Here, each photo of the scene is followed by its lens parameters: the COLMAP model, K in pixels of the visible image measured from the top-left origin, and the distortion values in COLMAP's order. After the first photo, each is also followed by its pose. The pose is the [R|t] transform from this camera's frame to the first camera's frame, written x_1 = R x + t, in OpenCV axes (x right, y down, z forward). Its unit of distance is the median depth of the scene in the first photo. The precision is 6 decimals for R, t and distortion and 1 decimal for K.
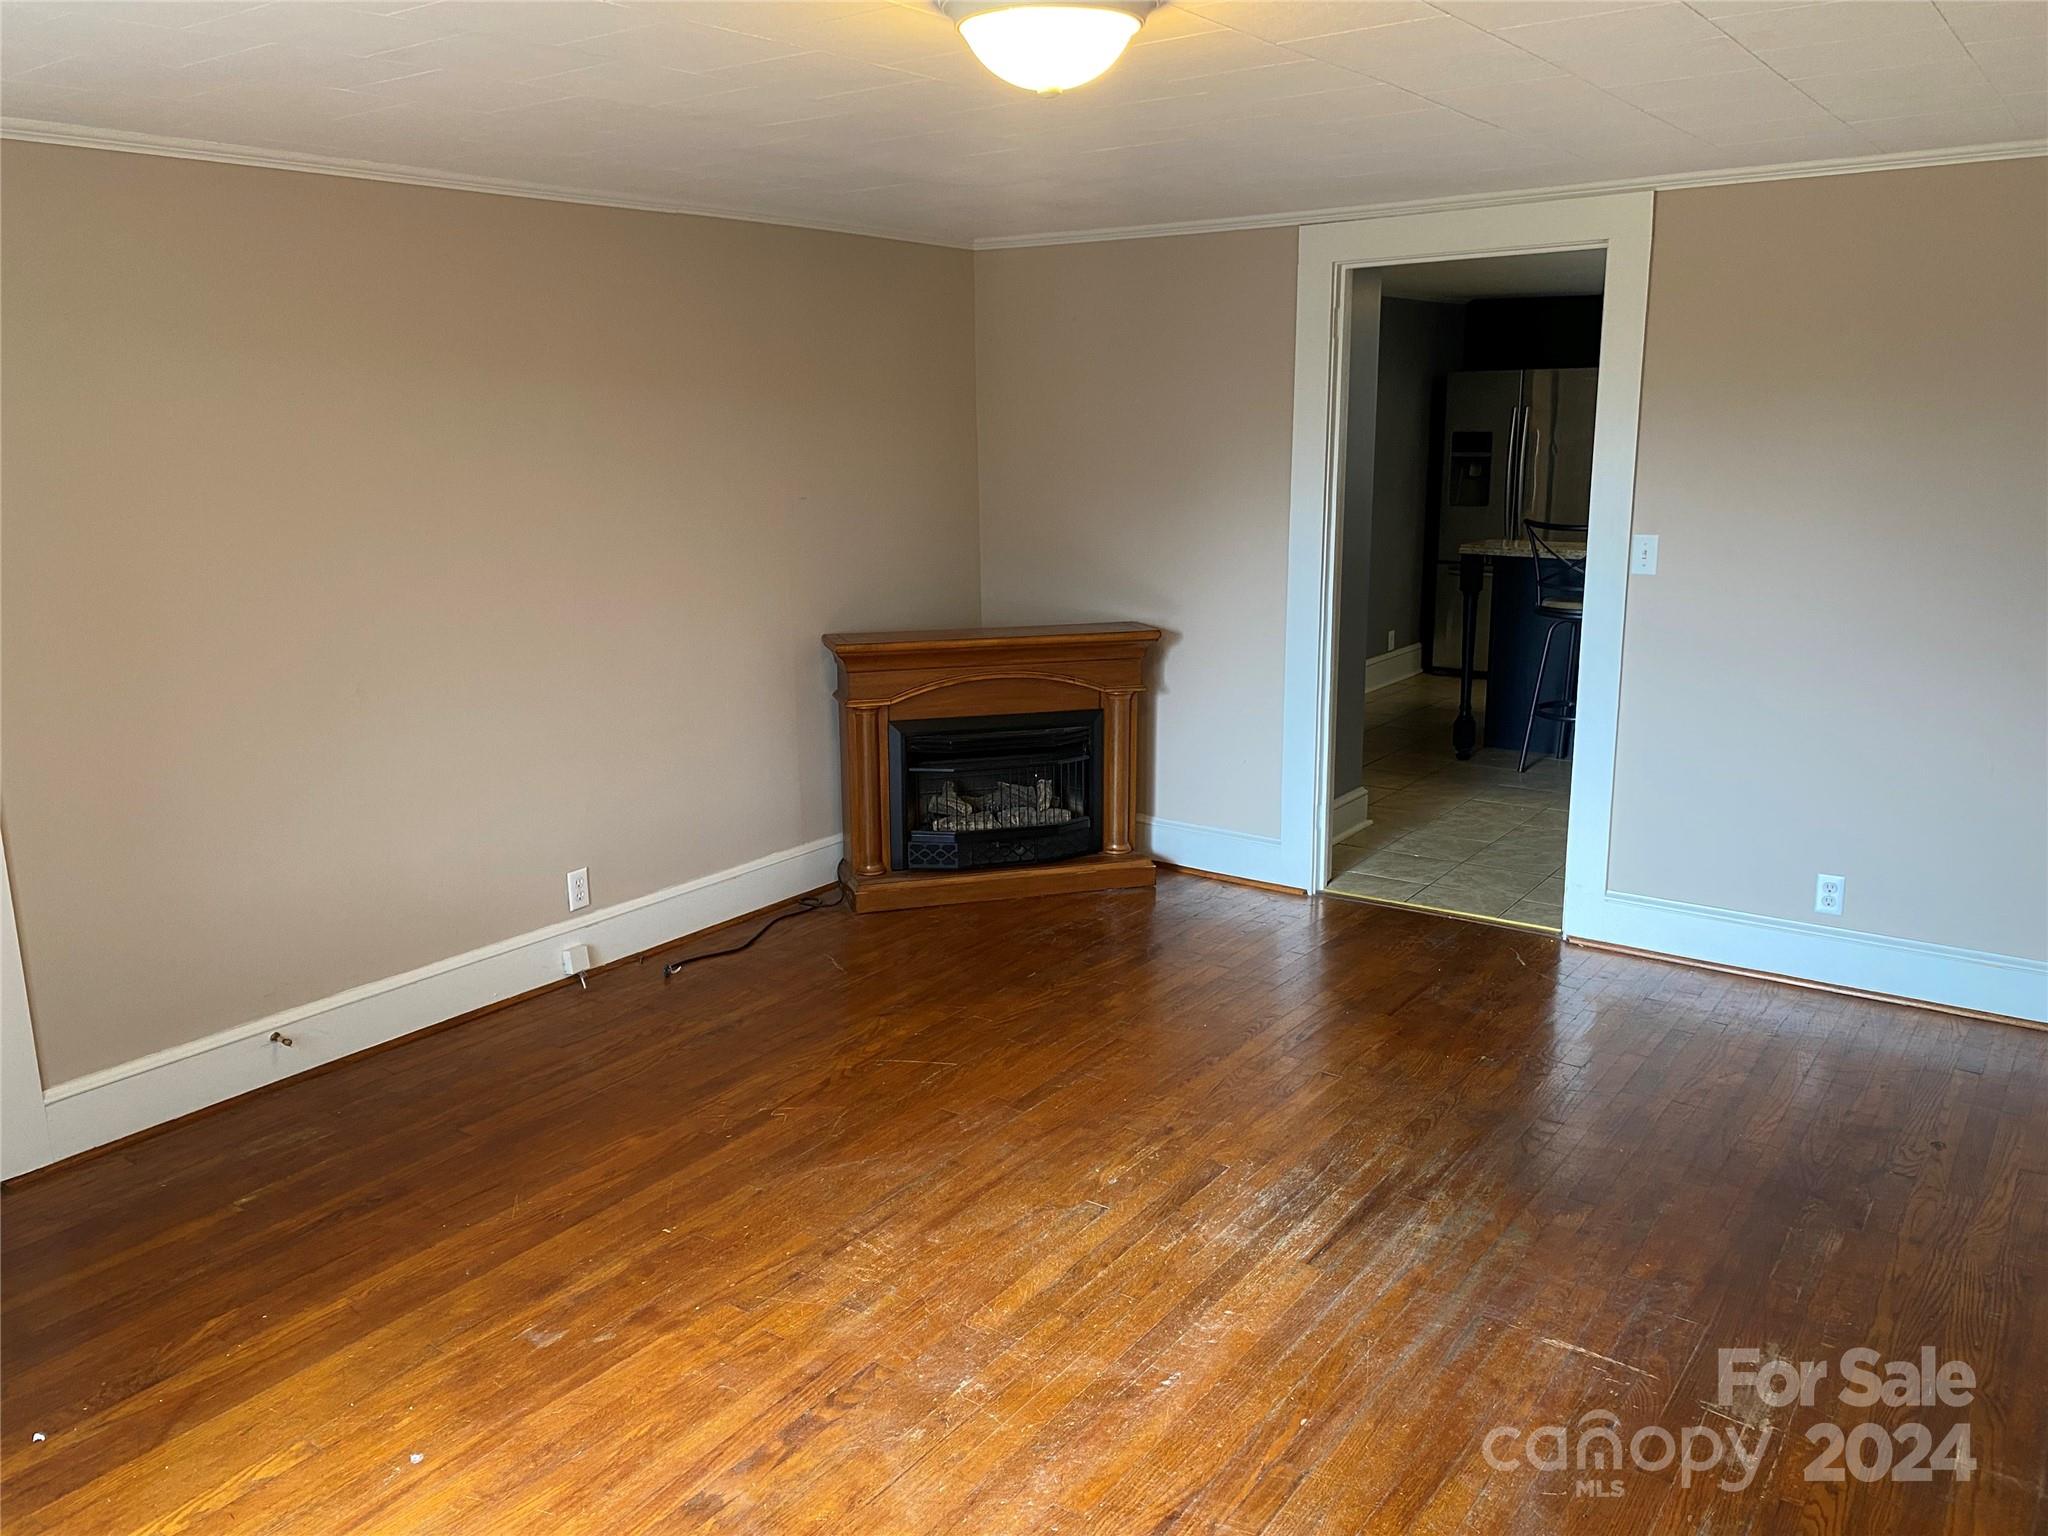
lens RADIAL K [[1518.5, 0, 1024.0], [0, 1518.5, 768.0], [0, 0, 1]] dist [0.071772, -0.001914]
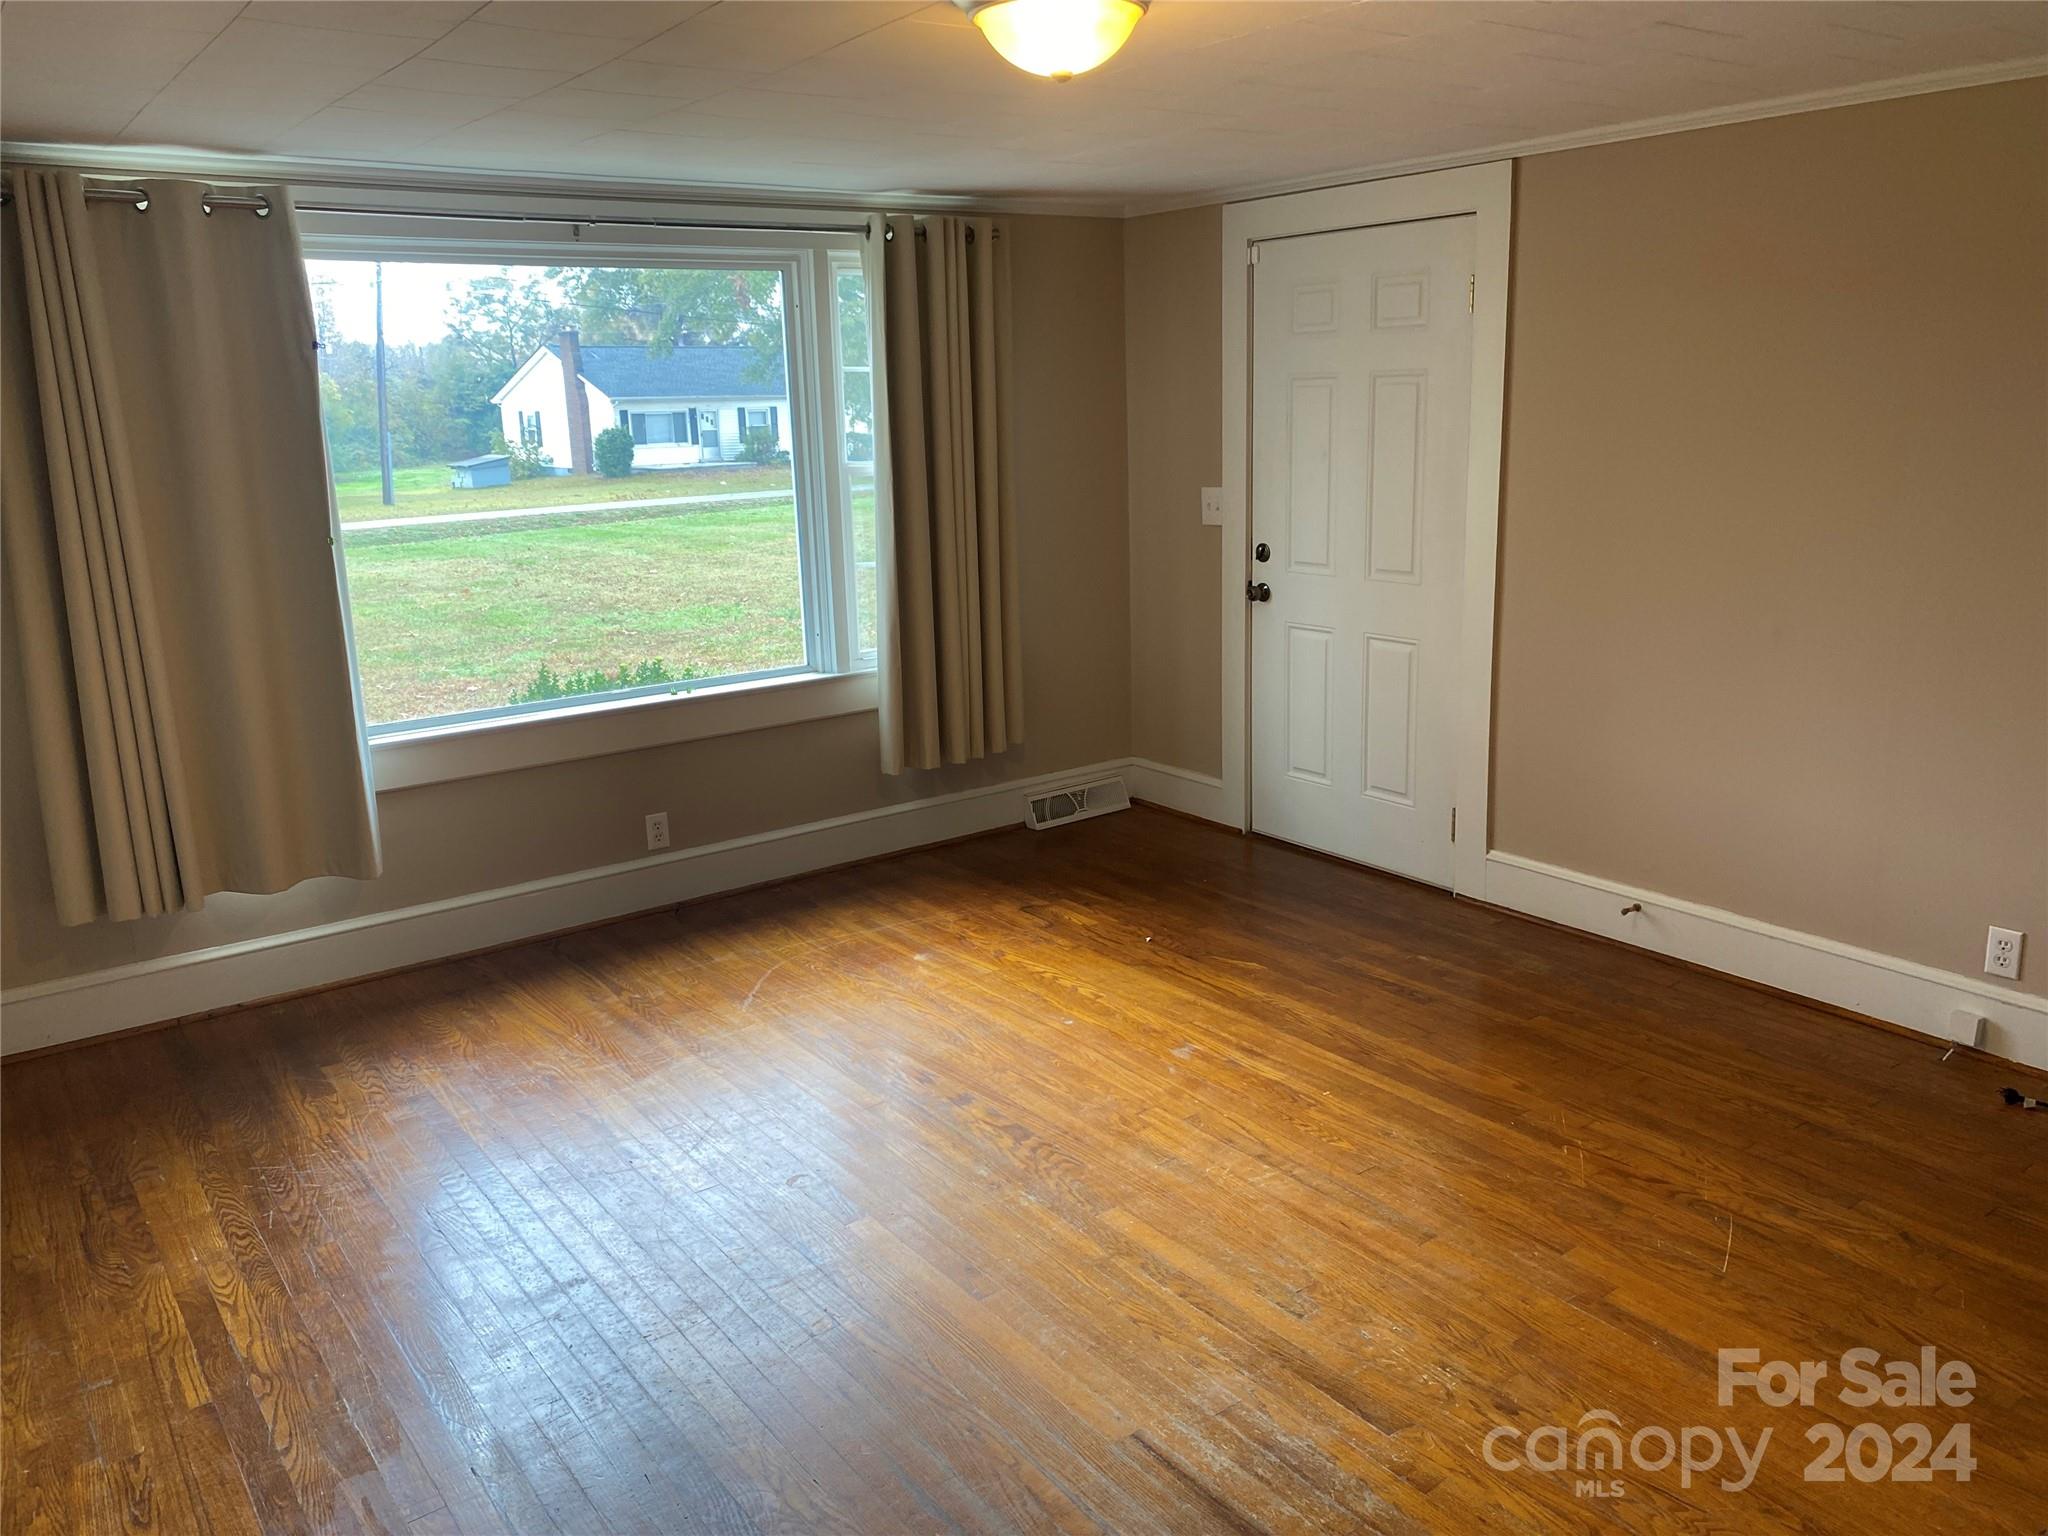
lens RADIAL K [[1569.7, 0, 1043.7], [0, 1569.7, 755.4], [0, 0, 1]] dist [0.011414, 0.000681]
pose [[-0.286051, 0.241279, -0.927340, 0.820242], [-0.193650, 0.933254, 0.302551, -0.234193], [0.938443, 0.266124, -0.220235, 0.973142]]
